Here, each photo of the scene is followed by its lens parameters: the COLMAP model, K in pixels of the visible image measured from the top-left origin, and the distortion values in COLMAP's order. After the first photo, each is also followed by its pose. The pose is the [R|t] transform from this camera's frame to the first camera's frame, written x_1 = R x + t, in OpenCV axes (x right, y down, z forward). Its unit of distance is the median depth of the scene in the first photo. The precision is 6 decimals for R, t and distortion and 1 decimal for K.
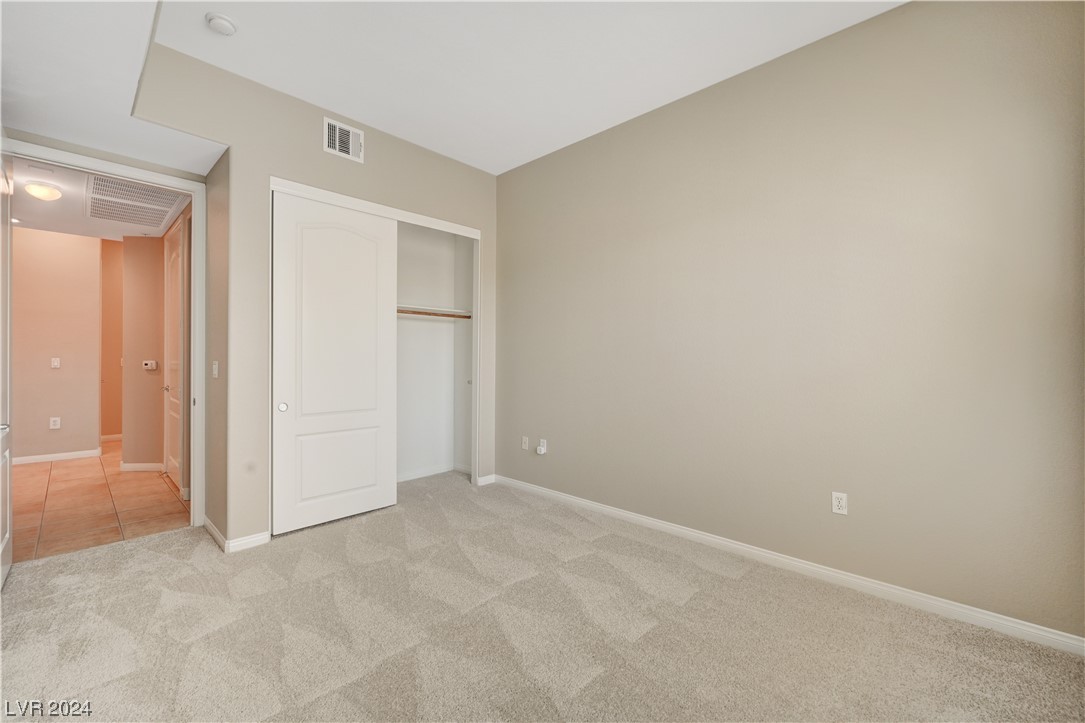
lens RADIAL K [[442.3, 0, 542.5], [0, 442.3, 361.5], [0, 0, 1]] dist [-0.000196, 0.000129]
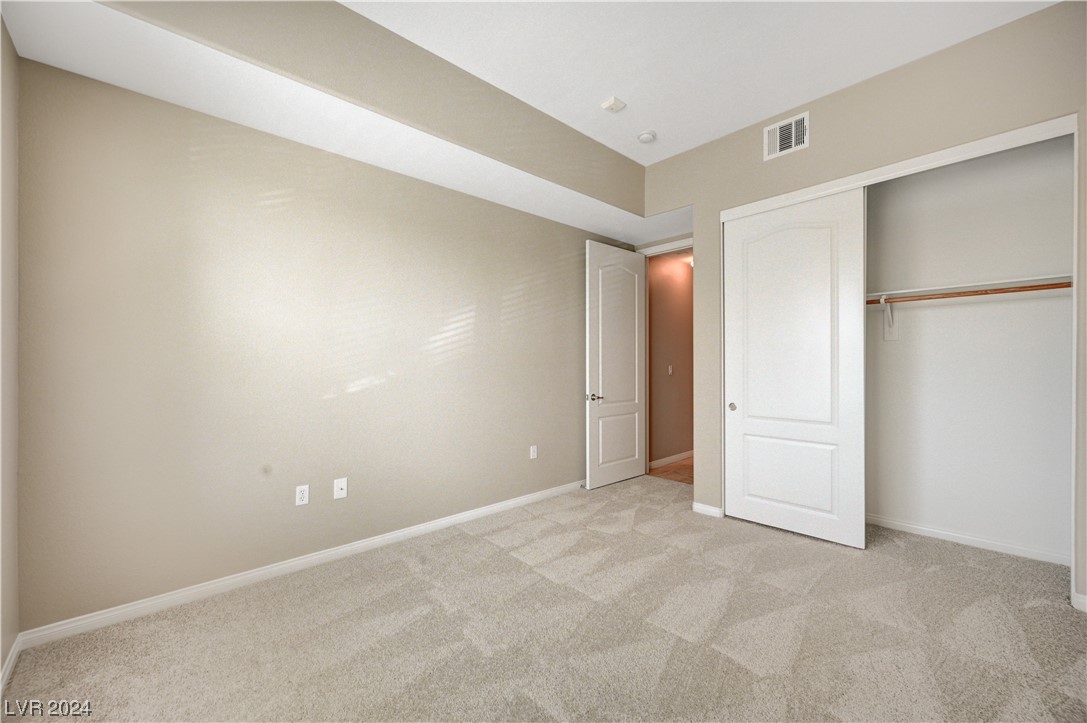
lens RADIAL K [[437.5, 0, 543.5], [0, 437.5, 361.5], [0, 0, 1]] dist [0.000672, 0.000065]
pose [[-0.066109, -0.007048, -0.997788, 0.601404], [0.001496, 0.999973, -0.007162, -0.006502], [0.997811, -0.001967, -0.066097, 0.608582]]
